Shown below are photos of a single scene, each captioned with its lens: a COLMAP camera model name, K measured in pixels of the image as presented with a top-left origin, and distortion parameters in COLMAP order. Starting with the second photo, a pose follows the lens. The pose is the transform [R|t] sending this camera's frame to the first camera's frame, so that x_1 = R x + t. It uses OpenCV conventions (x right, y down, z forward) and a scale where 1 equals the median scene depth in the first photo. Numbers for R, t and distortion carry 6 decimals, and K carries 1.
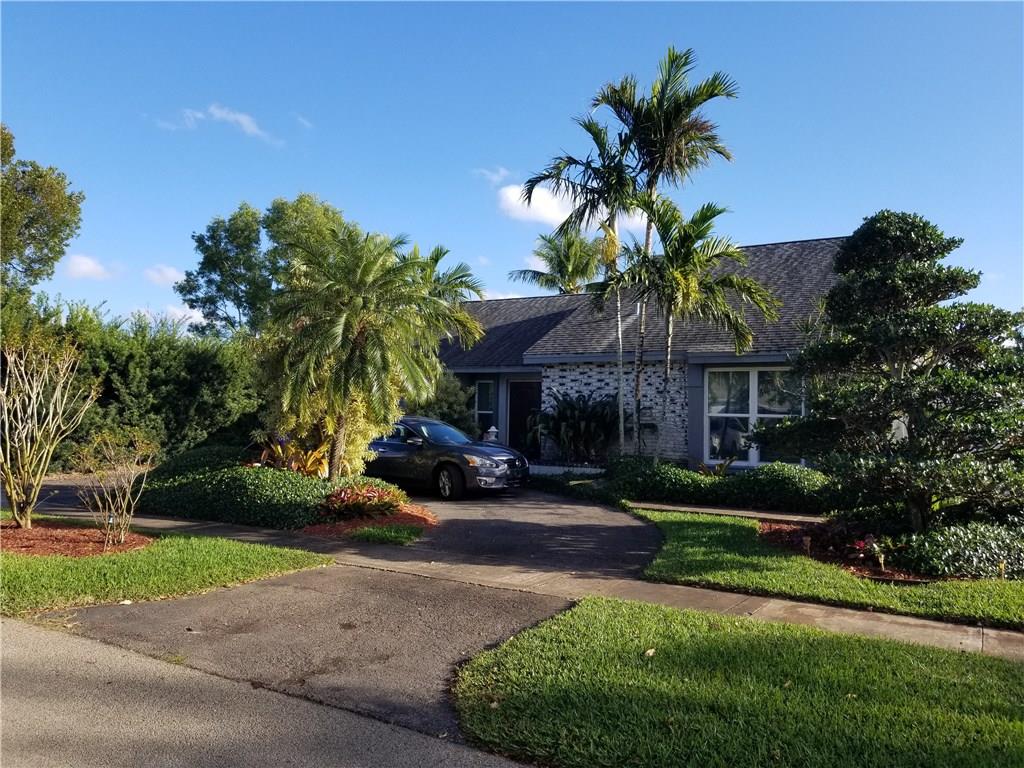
lens RADIAL K [[793.3, 0, 509.9], [0, 793.3, 368.9], [0, 0, 1]] dist [0.106575, -0.164247]
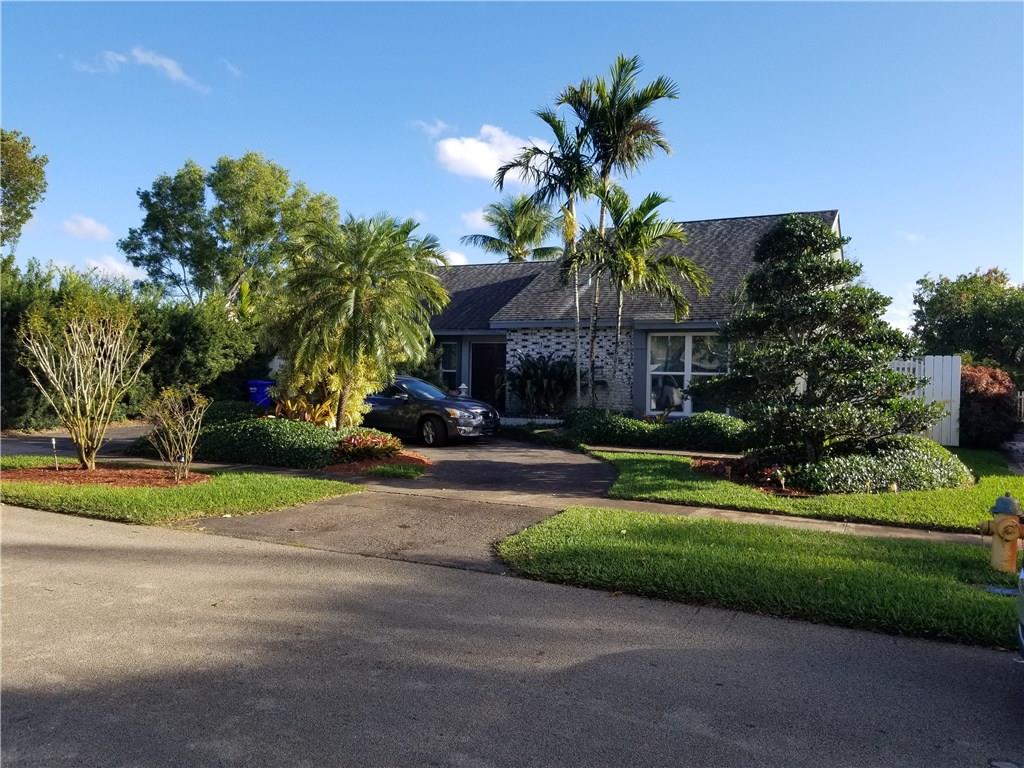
lens RADIAL K [[793.3, 0, 509.9], [0, 793.3, 368.9], [0, 0, 1]] dist [0.106575, -0.164247]
pose [[0.996819, -0.001592, 0.079685, -0.054903], [-0.002691, 0.998558, 0.053609, -0.011528], [-0.079655, -0.053653, 0.995378, -0.160177]]
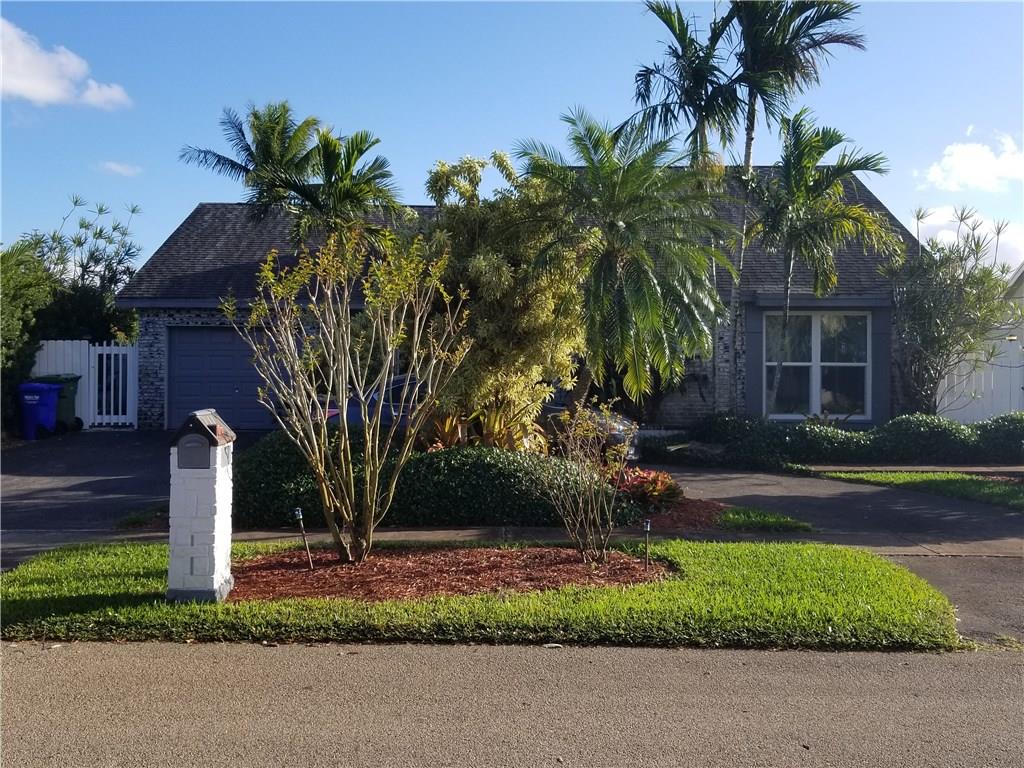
lens RADIAL K [[1054.4, 0, 512.0], [0, 1054.4, 384.0], [0, 0, 1]] dist [0.058319, 0.000142]
pose [[0.855041, -0.027901, 0.517809, -0.662893], [-0.018168, 0.996327, 0.083685, -0.015341], [-0.518242, -0.080962, 0.851393, 0.148546]]
